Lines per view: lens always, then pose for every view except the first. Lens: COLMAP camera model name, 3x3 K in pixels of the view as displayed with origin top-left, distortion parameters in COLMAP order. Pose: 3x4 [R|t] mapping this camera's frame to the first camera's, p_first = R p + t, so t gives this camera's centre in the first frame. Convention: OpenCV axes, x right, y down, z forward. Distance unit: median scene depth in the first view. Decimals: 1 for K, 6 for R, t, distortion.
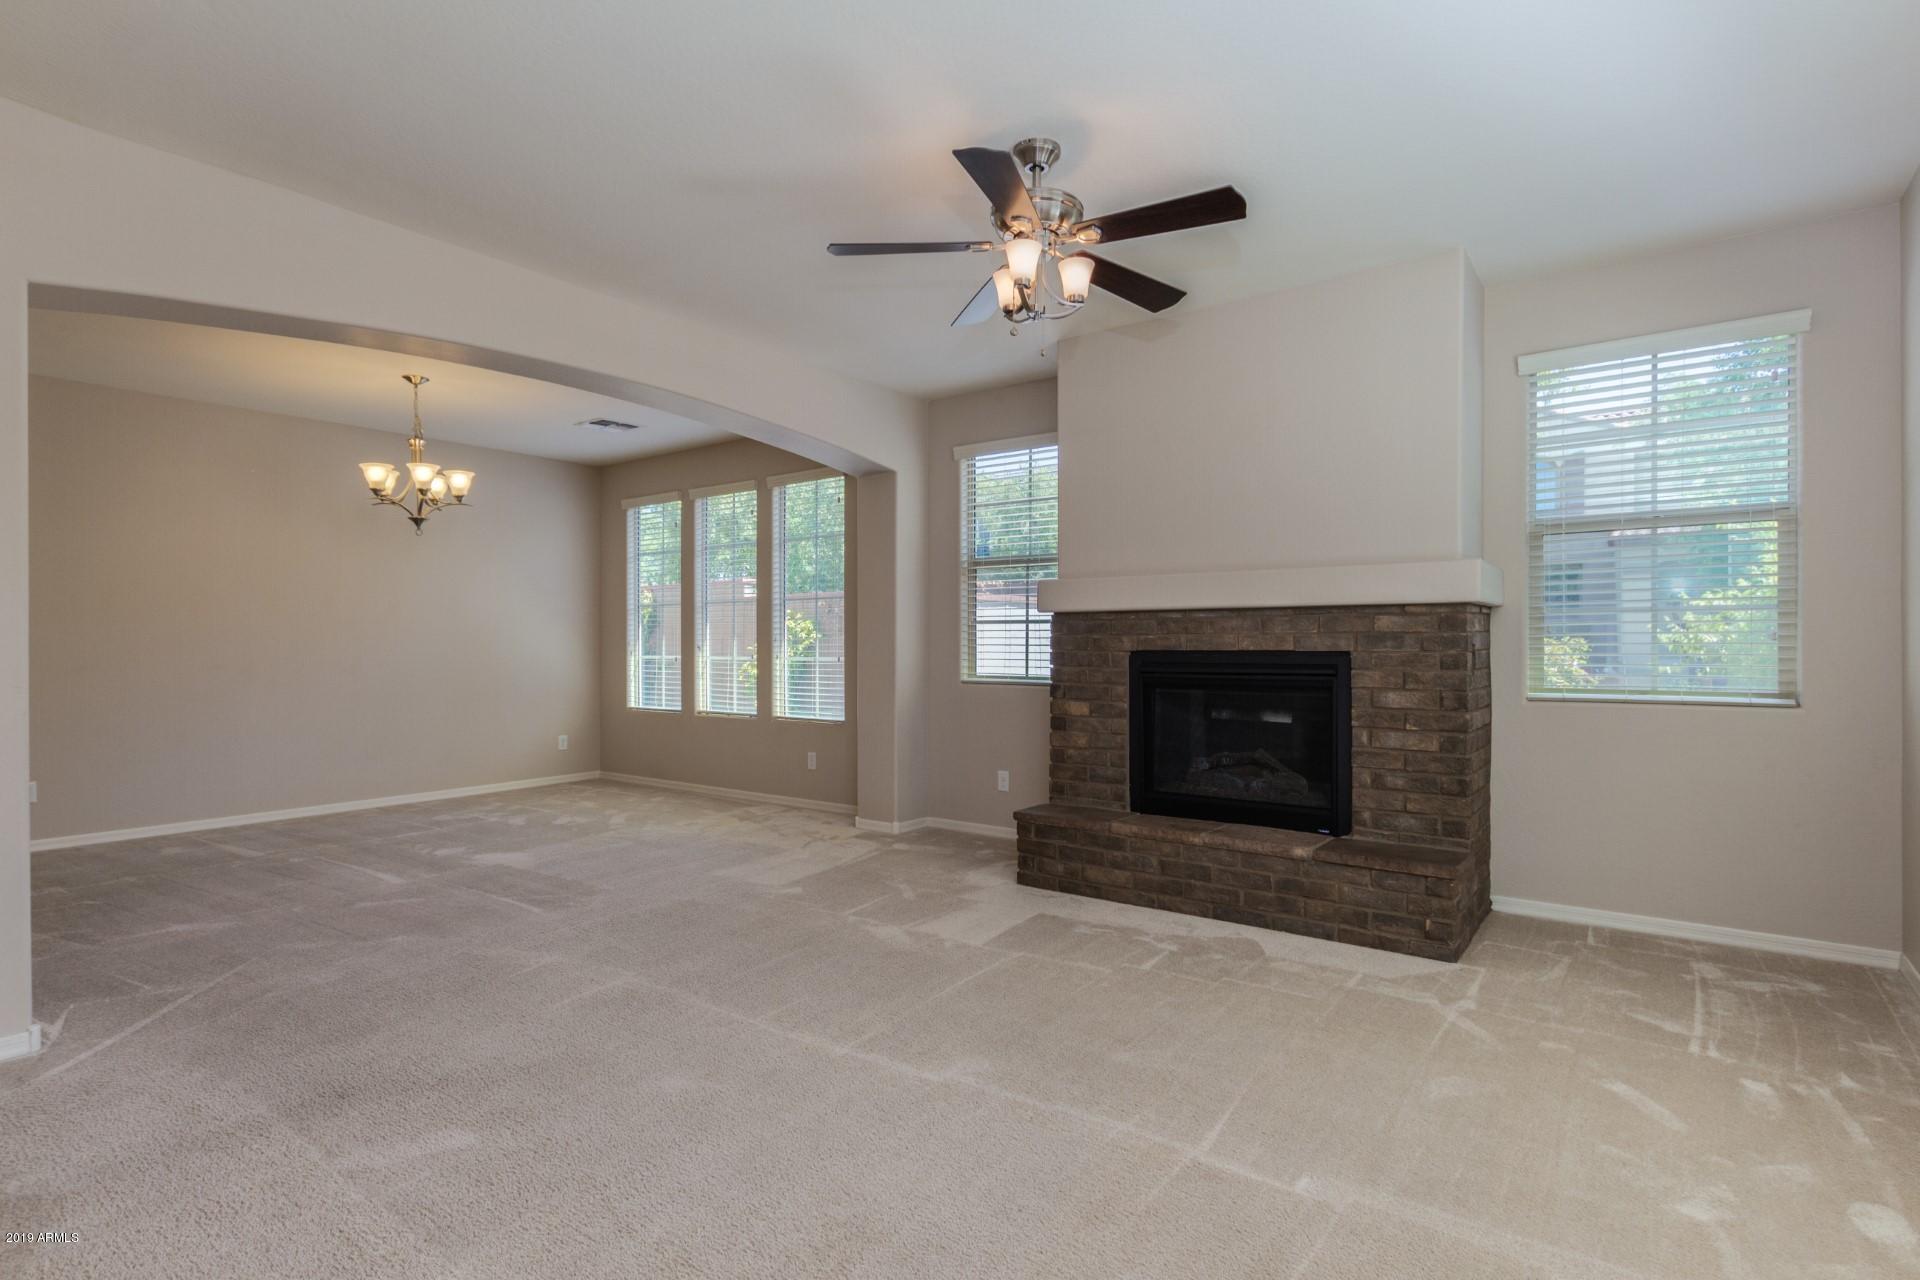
lens RADIAL K [[883.3, 0, 956.4], [0, 883.3, 646.6], [0, 0, 1]] dist [0.004617, 0.000681]
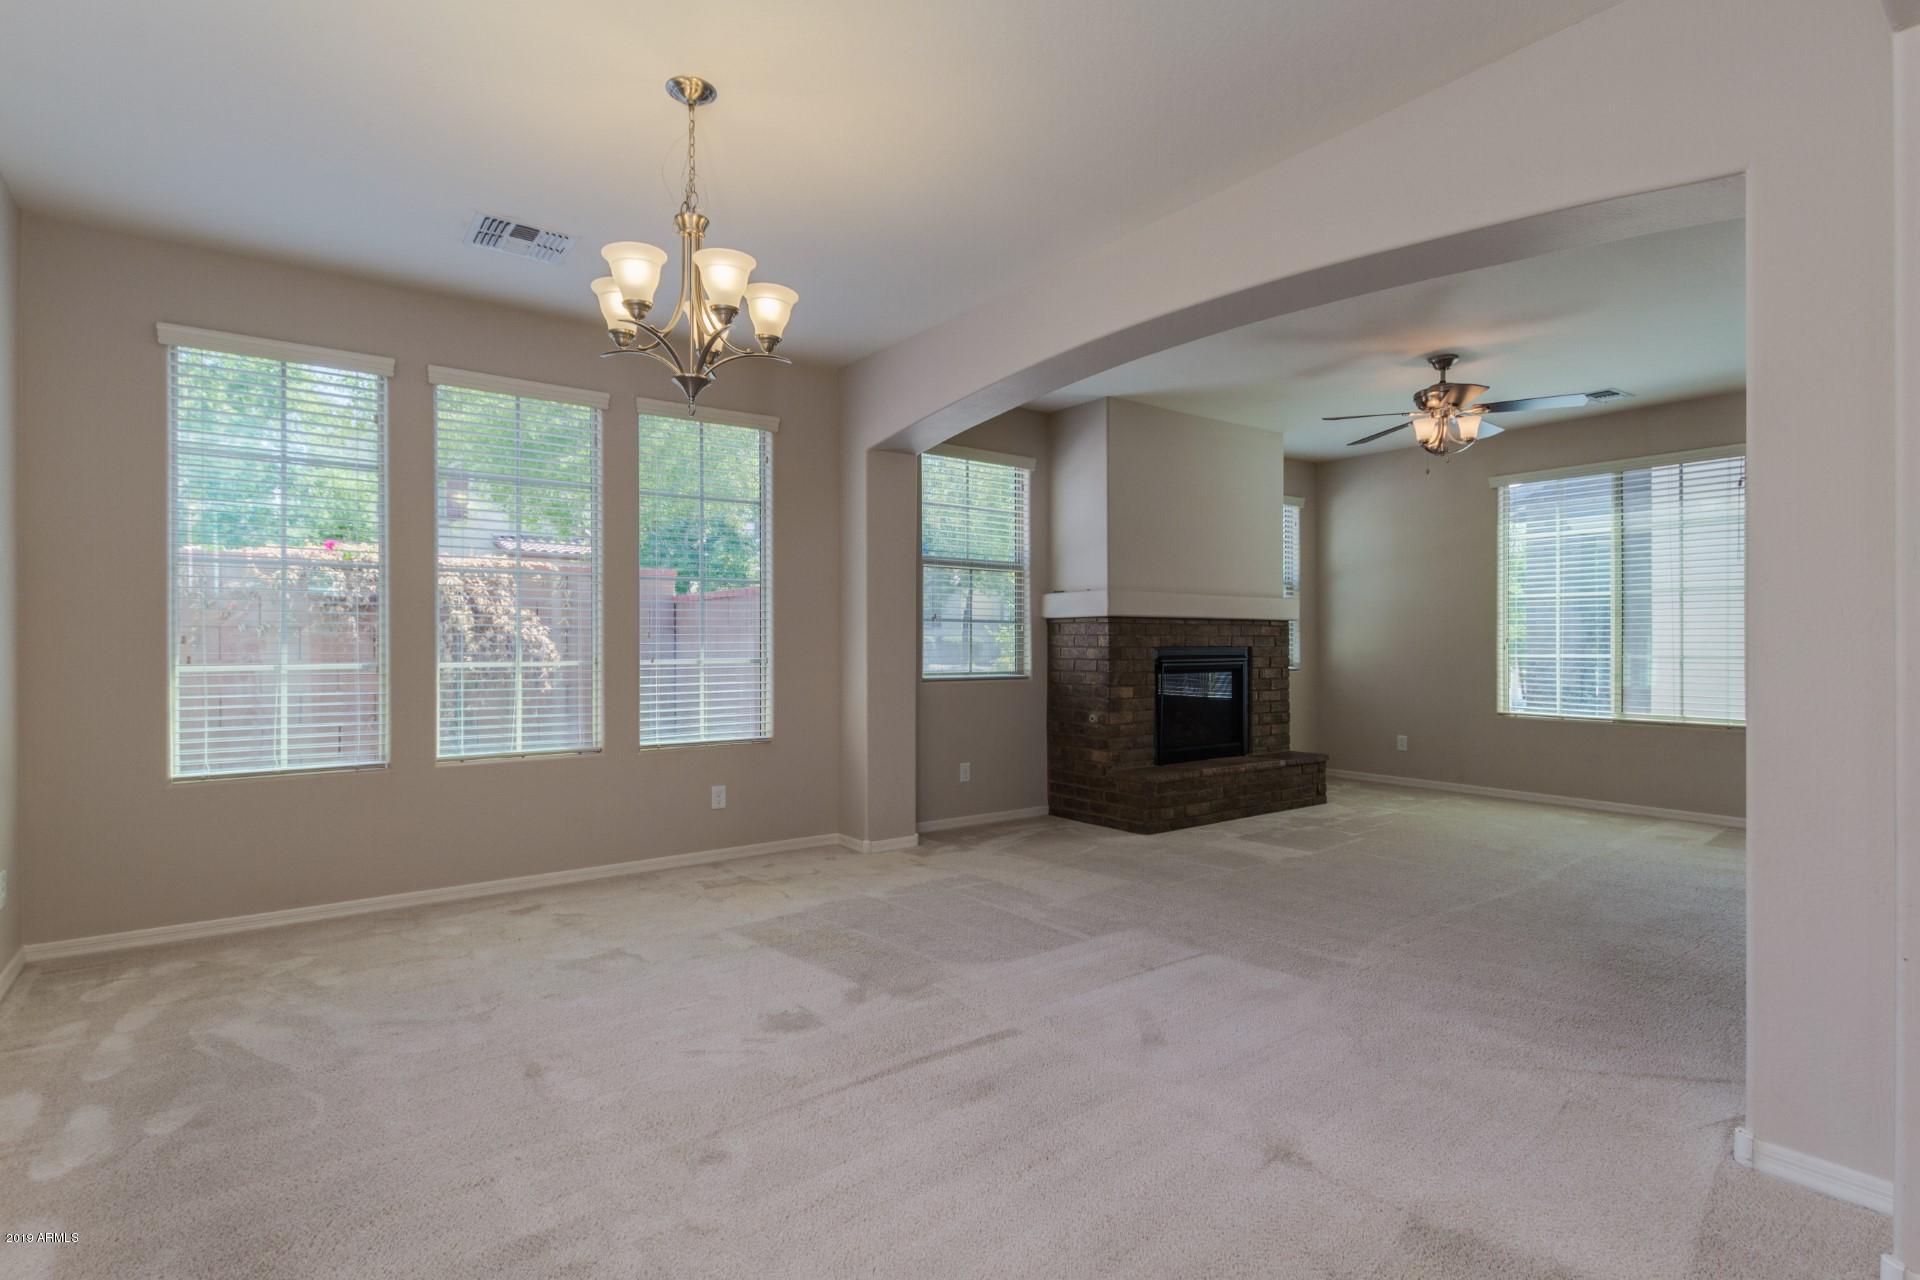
lens RADIAL K [[883.3, 0, 956.4], [0, 883.3, 646.6], [0, 0, 1]] dist [0.004617, 0.000681]
pose [[0.354962, -0.002429, 0.934878, -1.142100], [0.003204, 0.999994, 0.001382, 0.001260], [-0.934875, 0.002504, 0.354967, 0.780503]]
